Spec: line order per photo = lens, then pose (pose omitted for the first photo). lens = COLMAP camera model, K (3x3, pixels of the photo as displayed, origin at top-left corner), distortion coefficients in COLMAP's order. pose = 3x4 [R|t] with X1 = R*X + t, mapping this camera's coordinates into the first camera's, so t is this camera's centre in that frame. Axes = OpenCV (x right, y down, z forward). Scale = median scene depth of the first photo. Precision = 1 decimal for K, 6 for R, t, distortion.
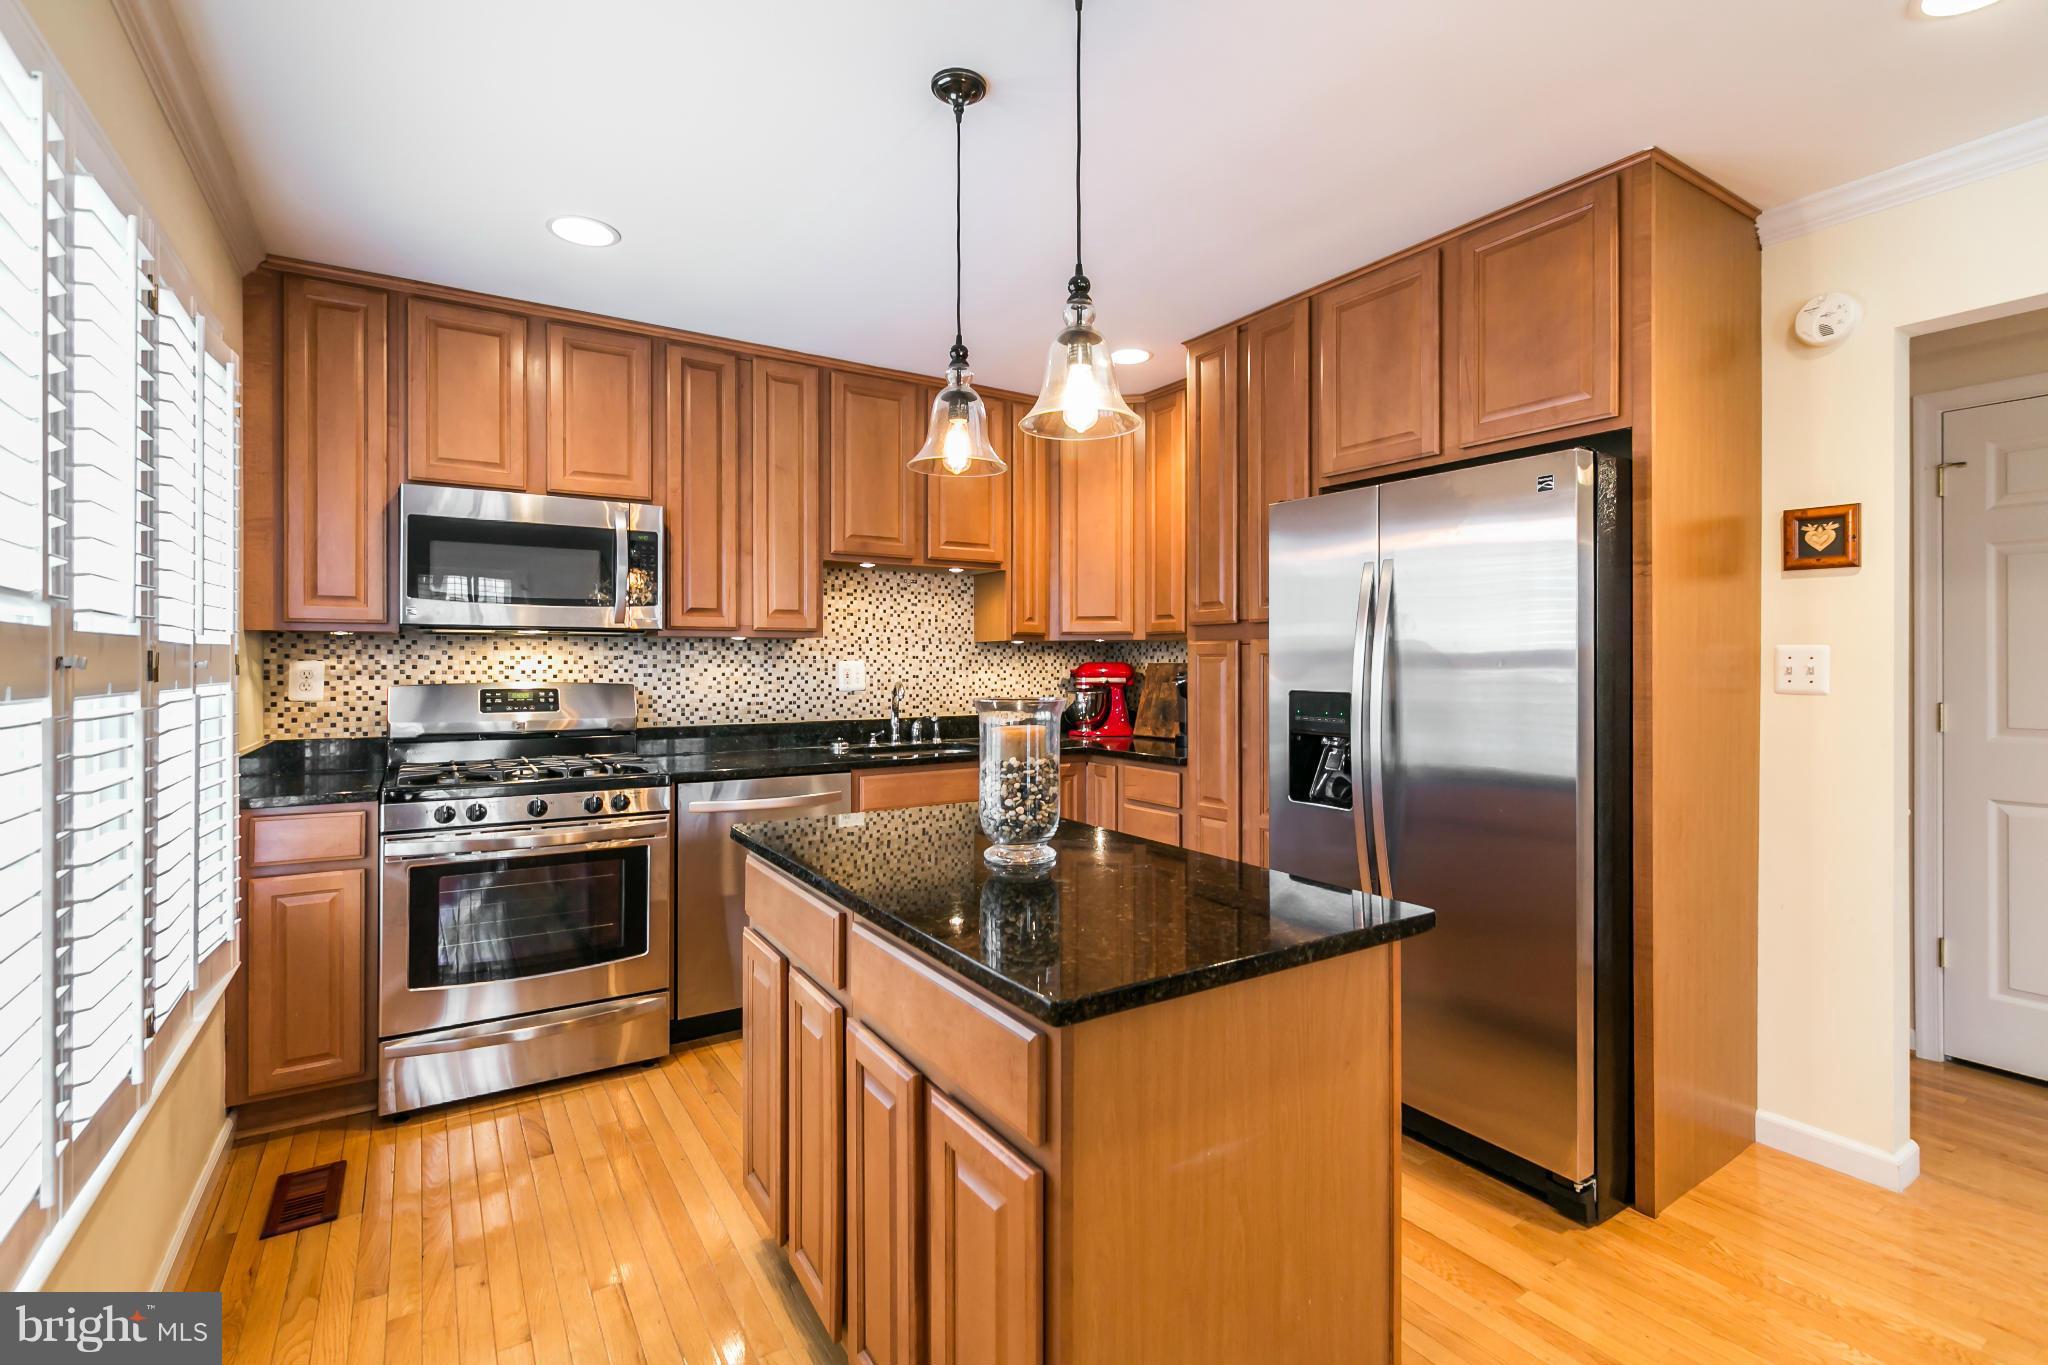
lens RADIAL K [[937.4, 0, 1033.3], [0, 937.4, 662.8], [0, 0, 1]] dist [-0.000506, 0.000900]
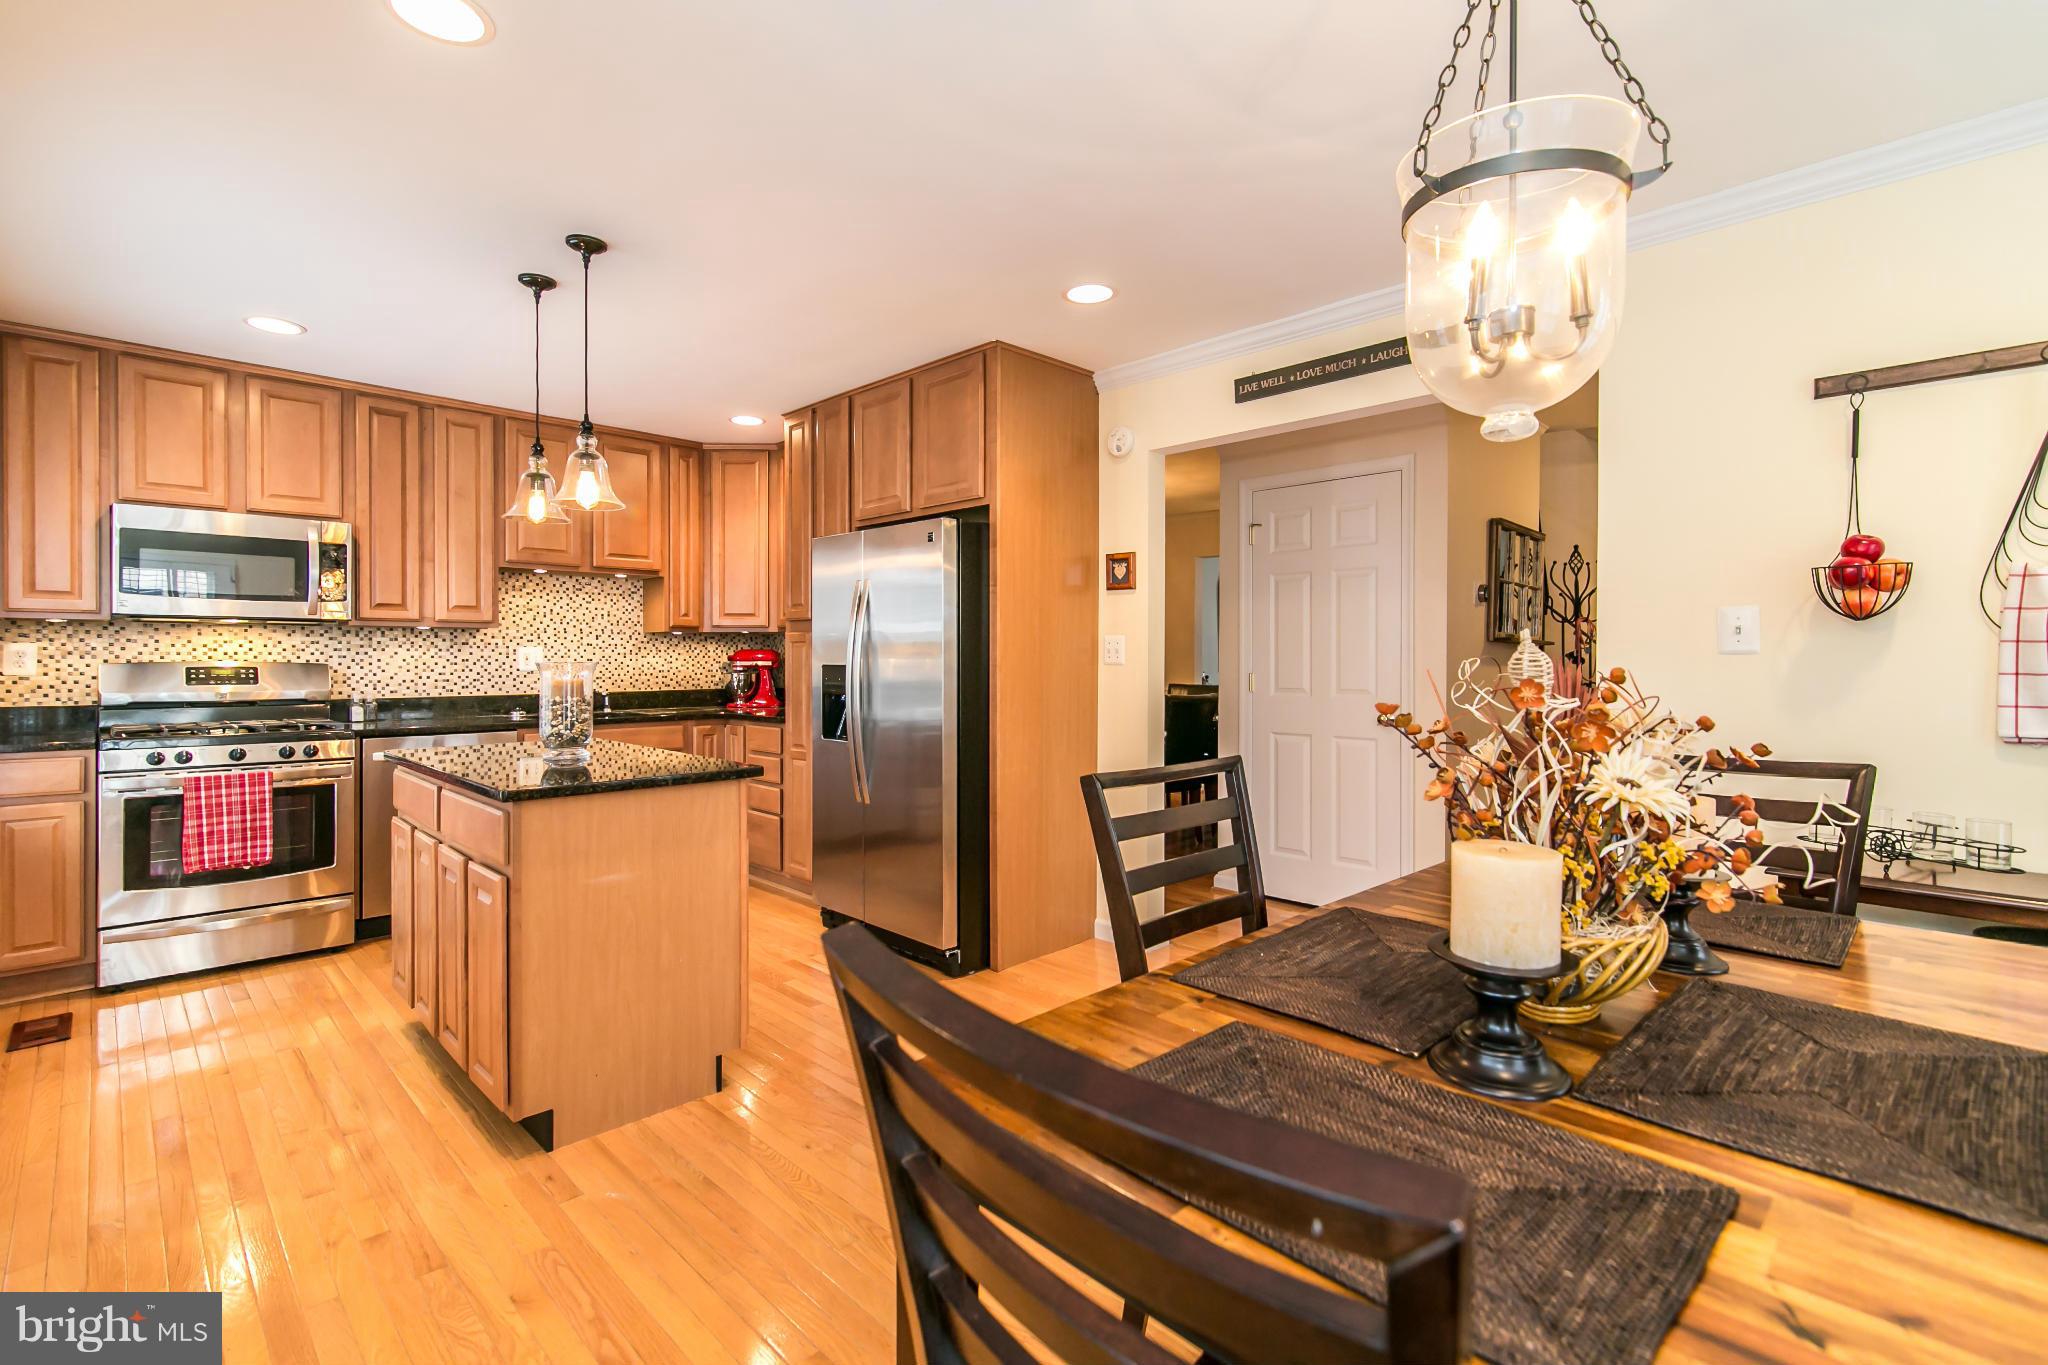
lens RADIAL K [[937.4, 0, 1033.3], [0, 937.4, 662.8], [0, 0, 1]] dist [-0.000506, 0.000900]
pose [[0.978132, -0.000283, 0.207987, 0.252168], [-0.000468, 0.999994, 0.003563, 0.018040], [-0.207986, -0.003583, 0.978125, -0.451407]]
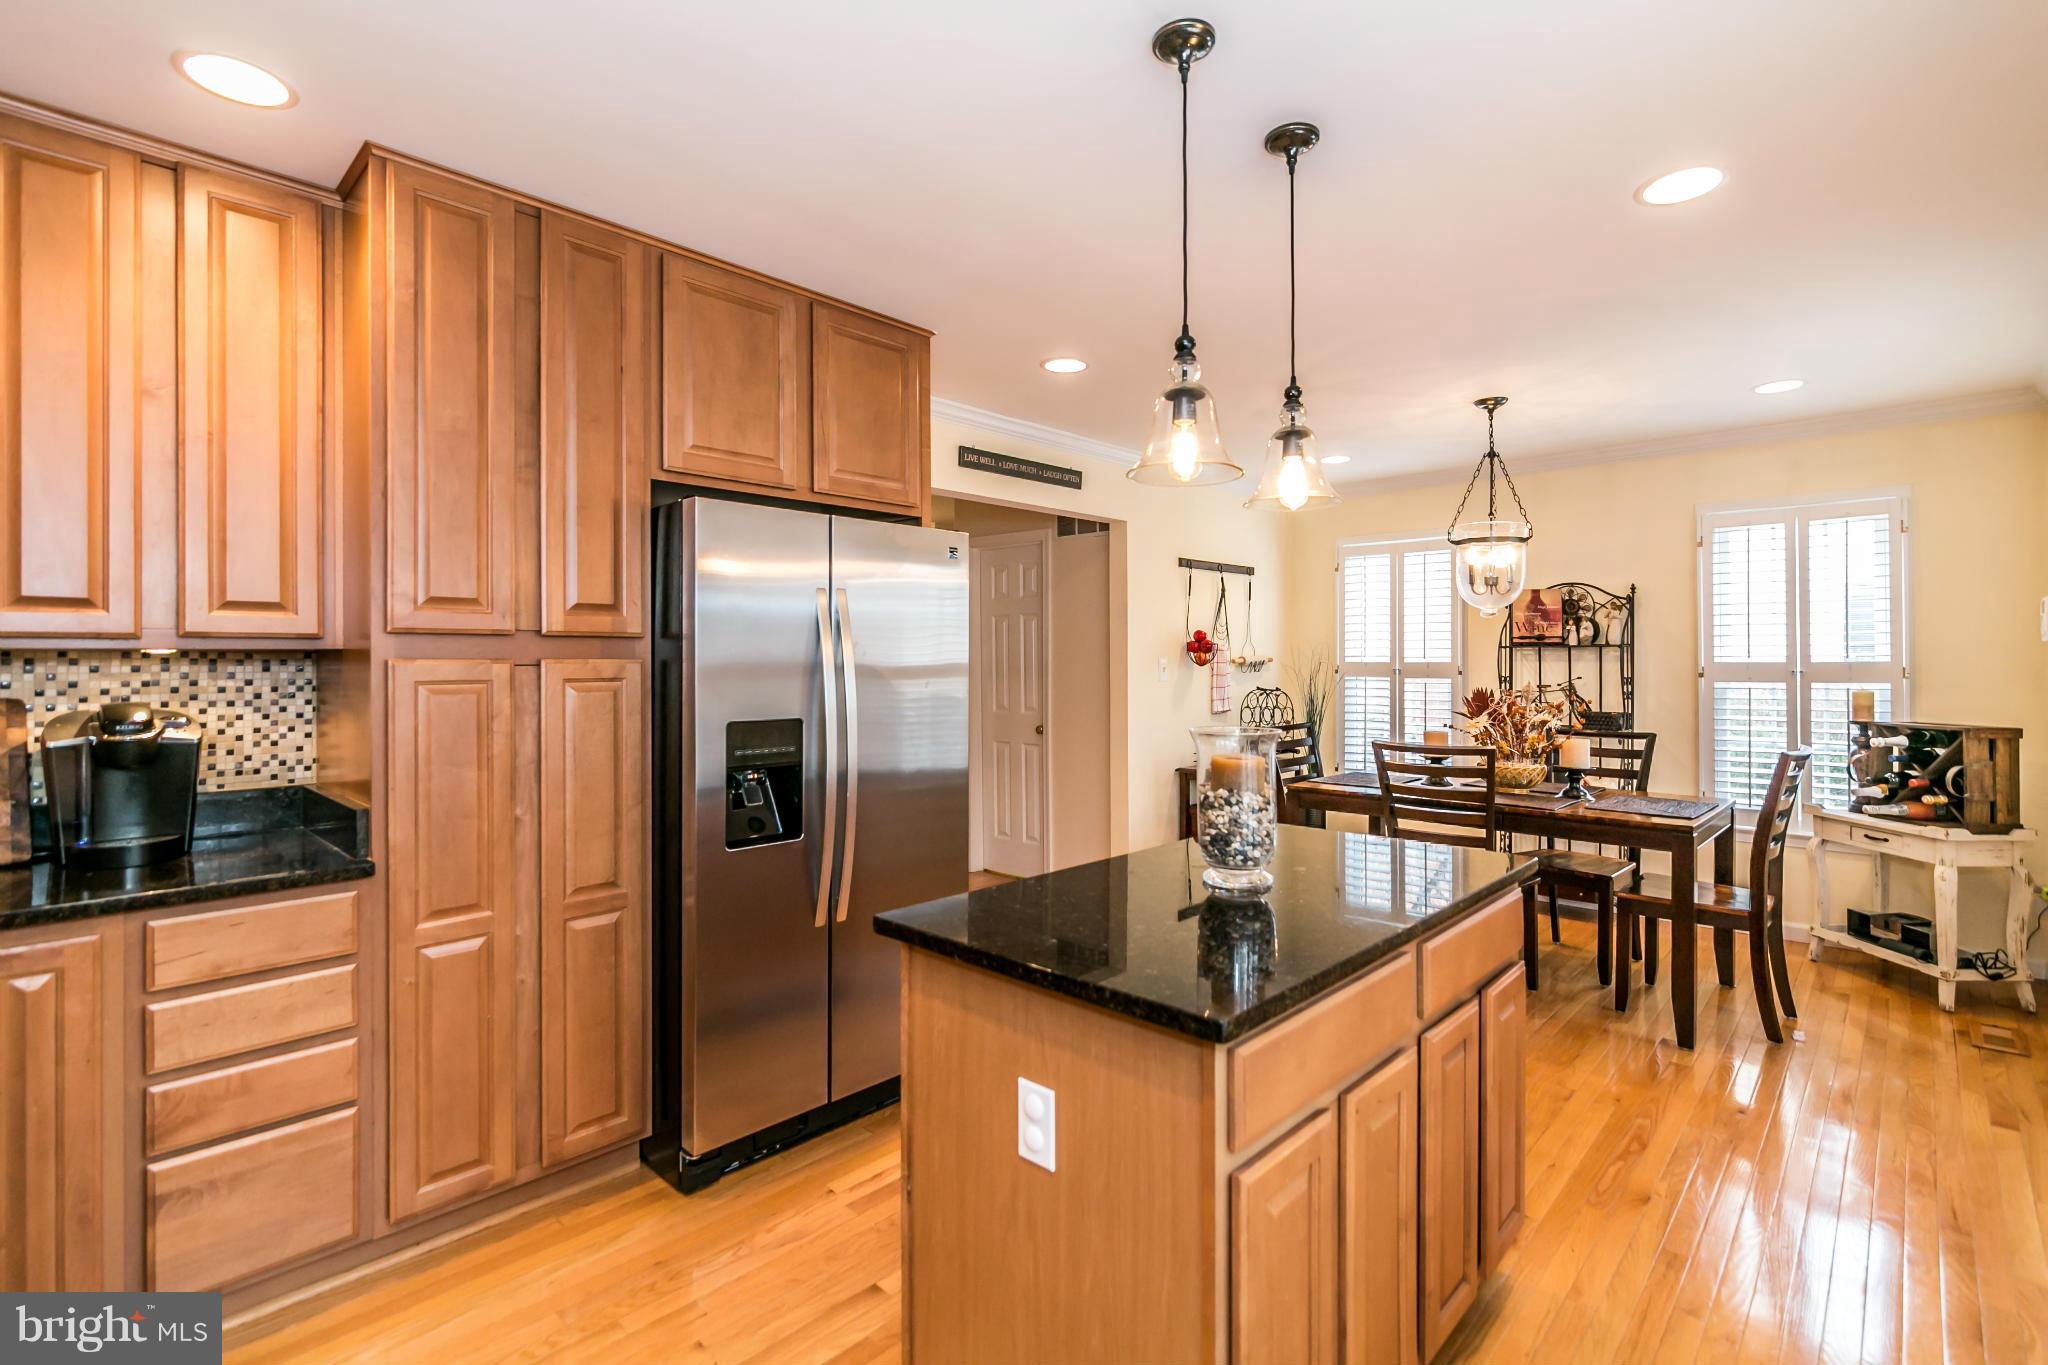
lens RADIAL K [[937.4, 0, 1033.3], [0, 937.4, 662.8], [0, 0, 1]] dist [-0.000506, 0.000900]
pose [[-0.234647, 0.003669, 0.972074, -0.533916], [0.007247, 0.999972, -0.002025, -0.018177], [-0.972054, 0.006570, -0.234667, 0.796526]]
